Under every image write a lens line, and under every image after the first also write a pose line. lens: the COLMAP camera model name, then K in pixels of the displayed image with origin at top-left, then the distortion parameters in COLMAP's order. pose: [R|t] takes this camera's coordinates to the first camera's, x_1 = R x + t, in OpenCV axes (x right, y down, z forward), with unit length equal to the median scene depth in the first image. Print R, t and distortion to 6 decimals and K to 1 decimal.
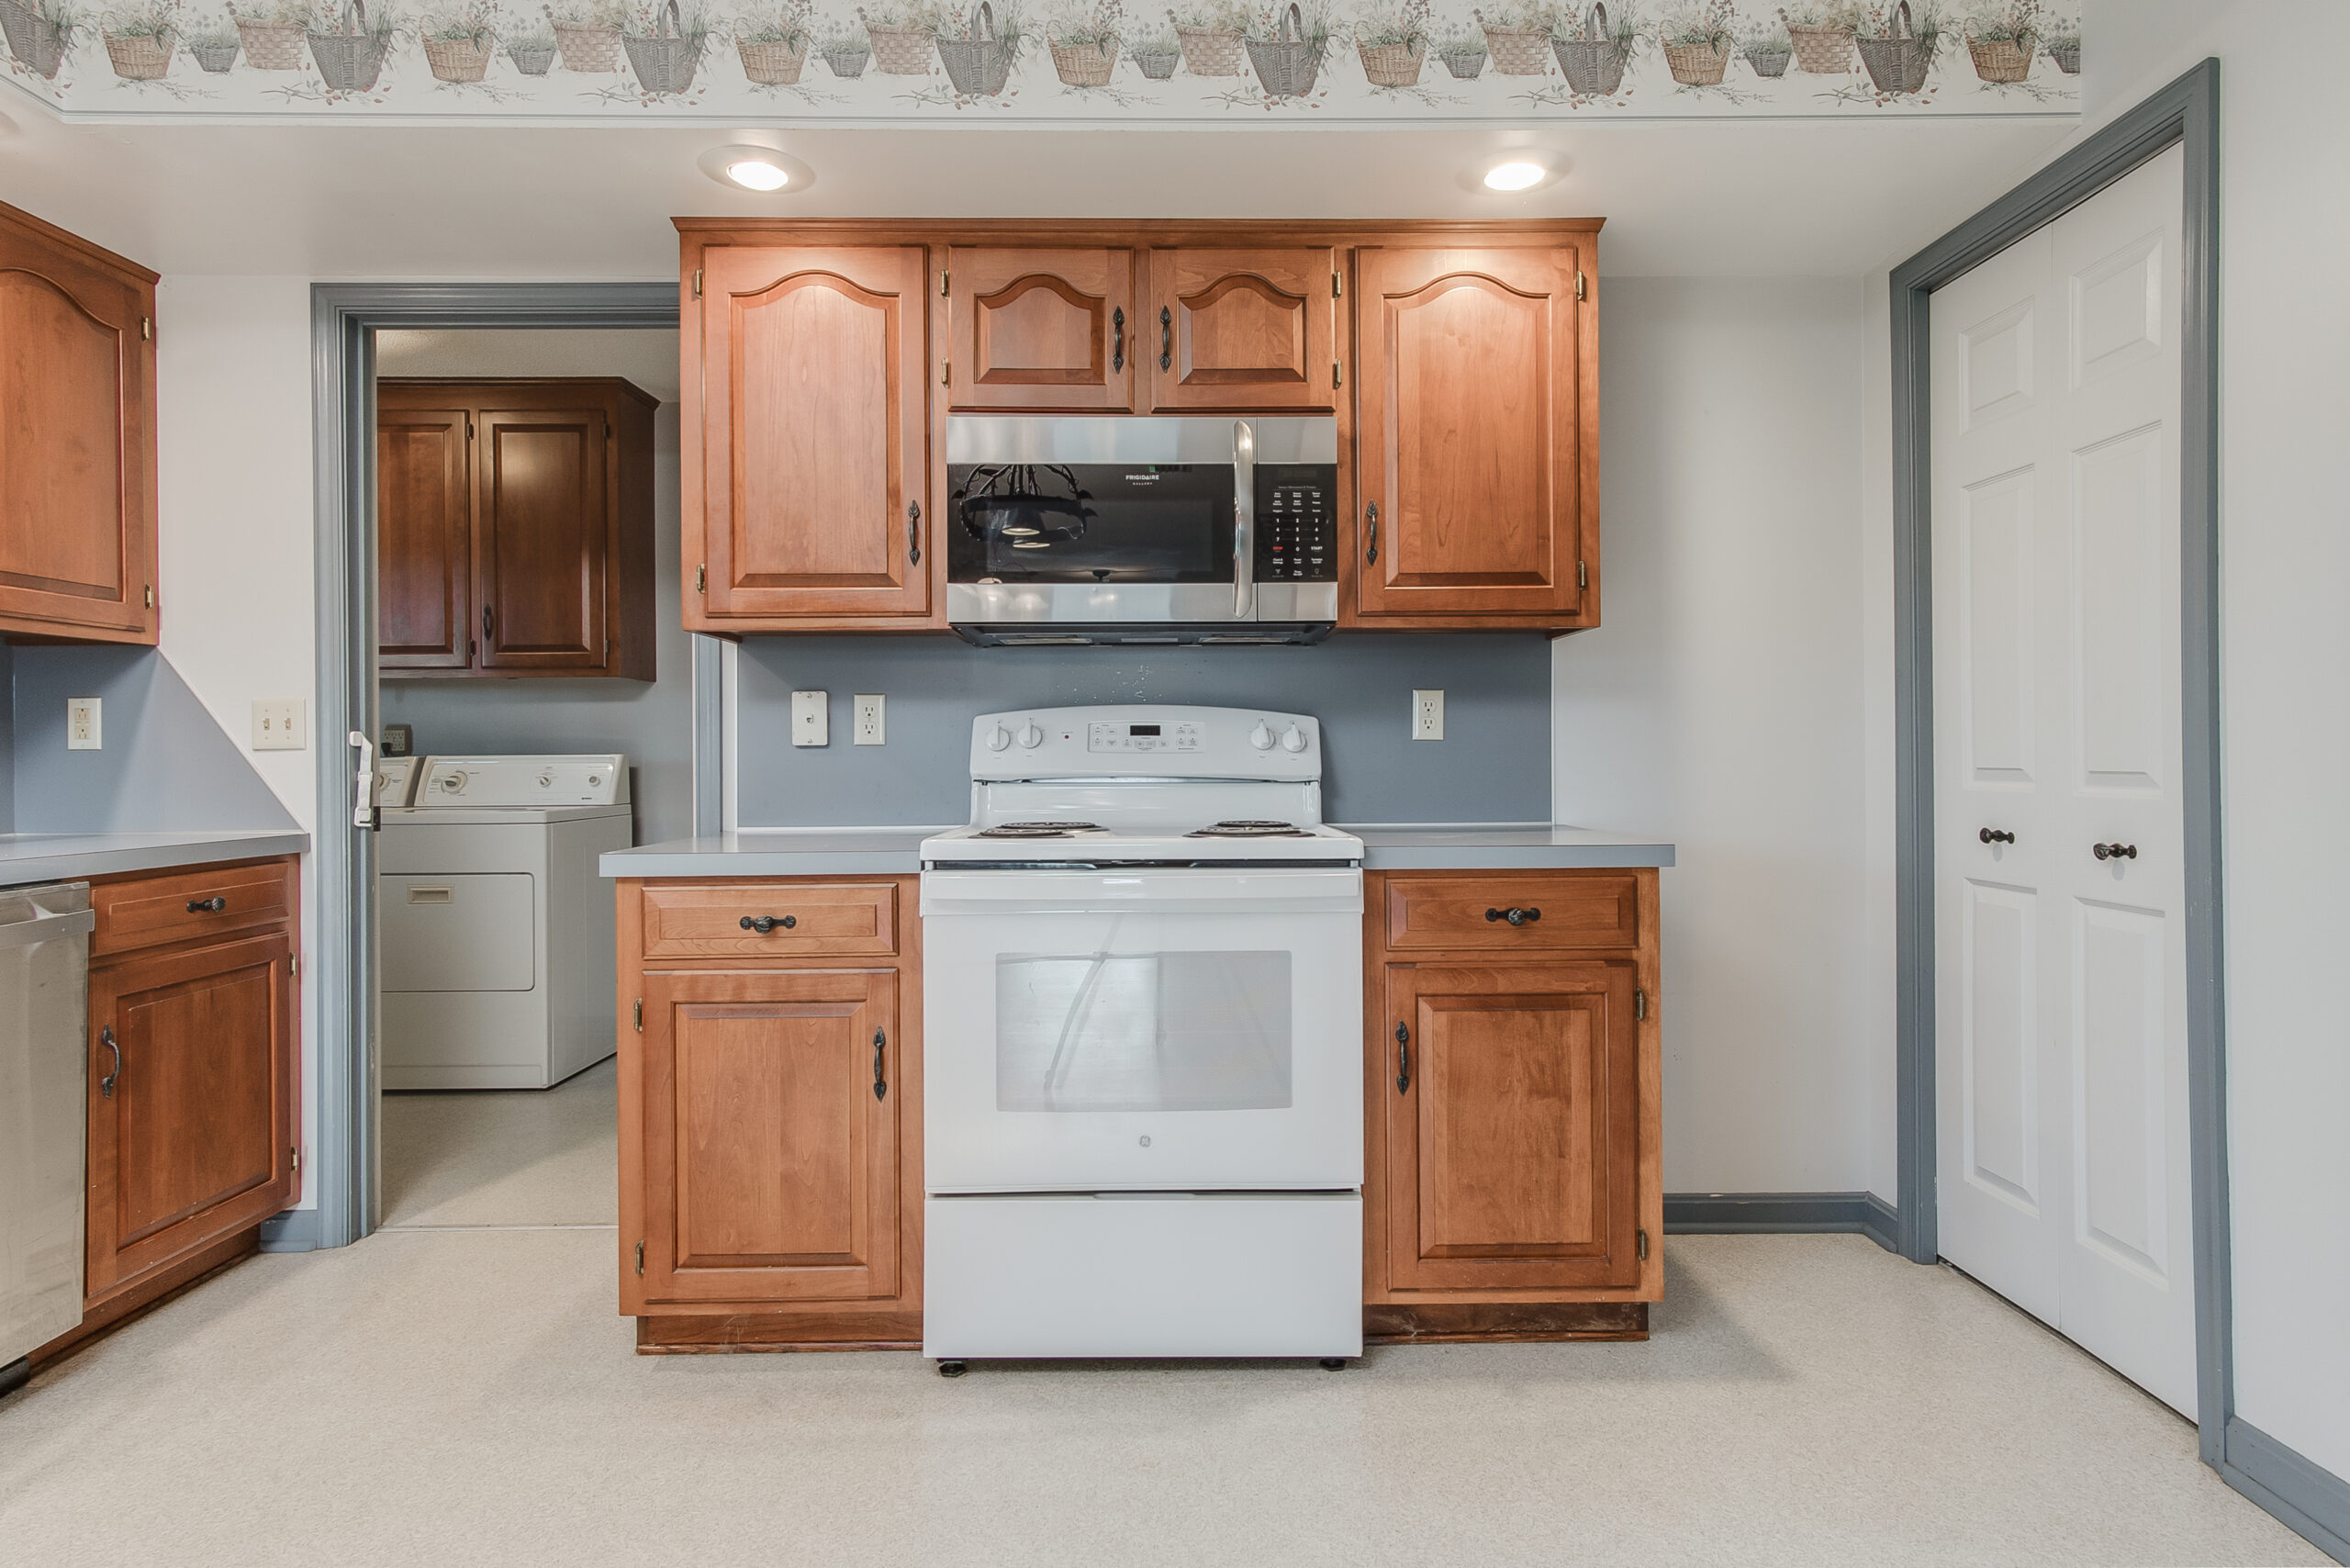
lens RADIAL K [[1293.1, 0, 1181.1], [0, 1293.1, 753.3], [0, 0, 1]] dist [0.005230, 0.001789]
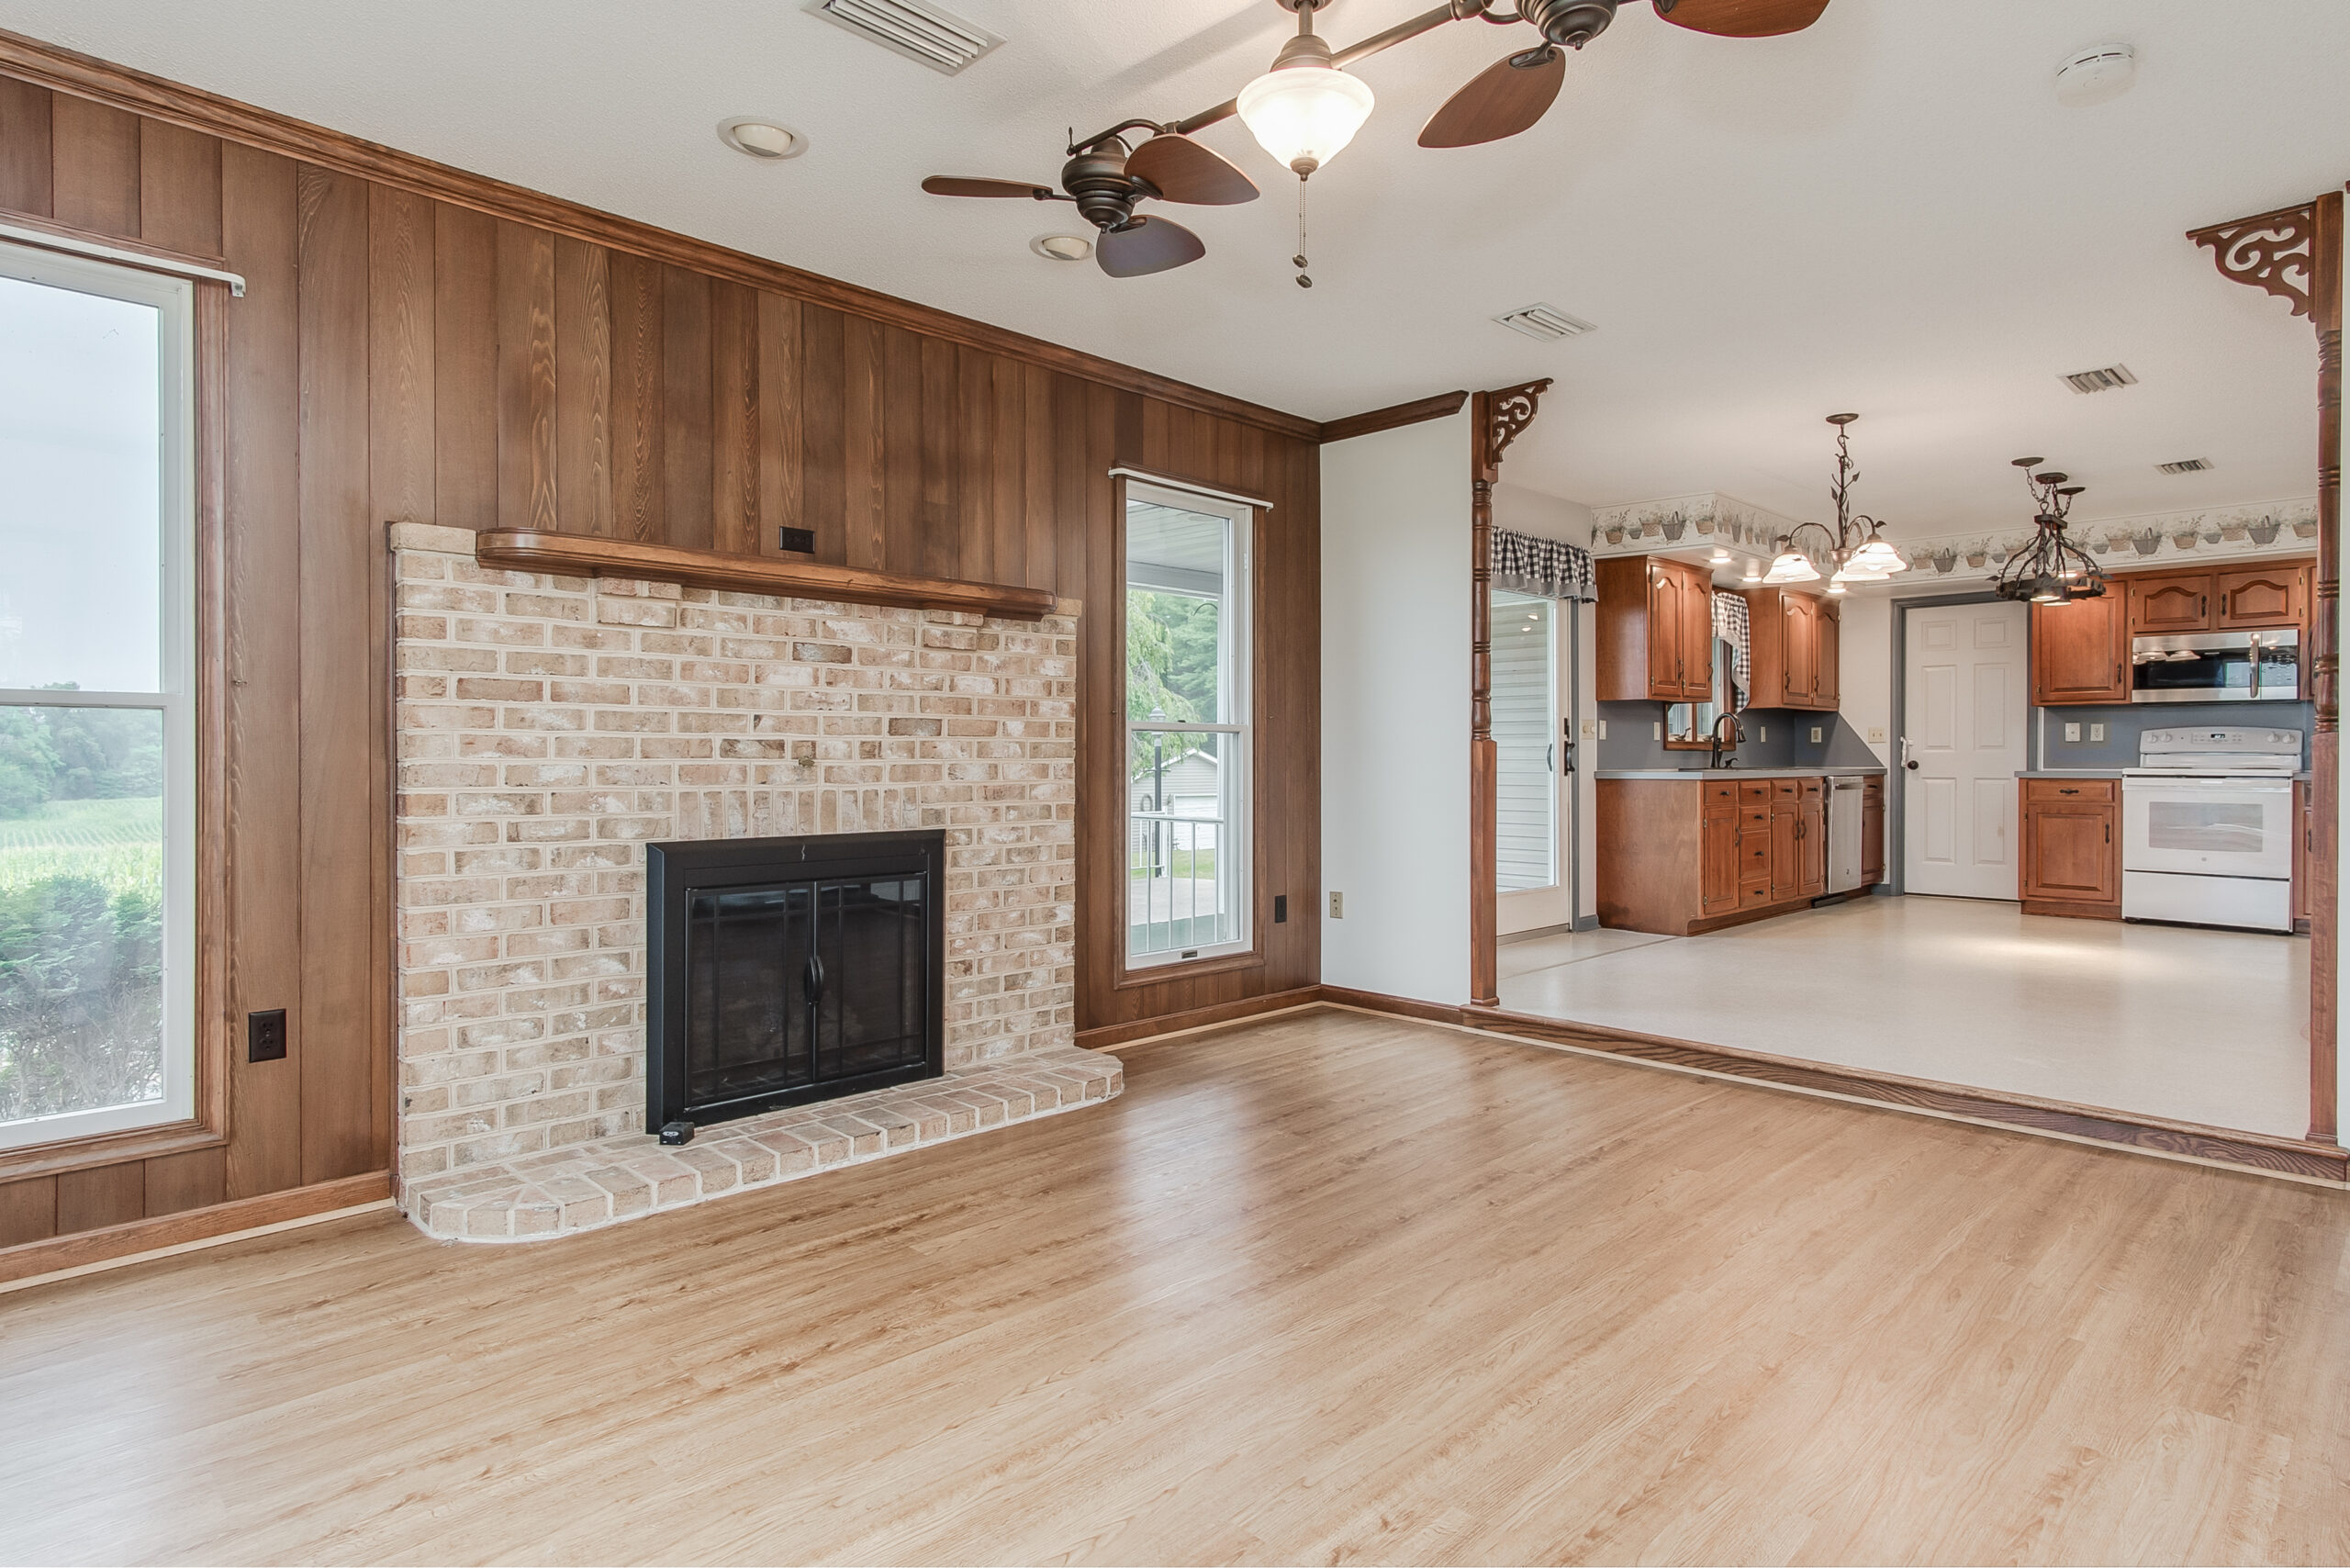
lens RADIAL K [[1265.8, 0, 1185.6], [0, 1265.8, 768.9], [0, 0, 1]] dist [0.005057, 0.000148]
pose [[0.694311, 0.014340, -0.719532, 0.437195], [-0.002550, 0.999844, 0.017465, 0.013092], [0.719671, -0.010291, 0.694239, -2.755974]]
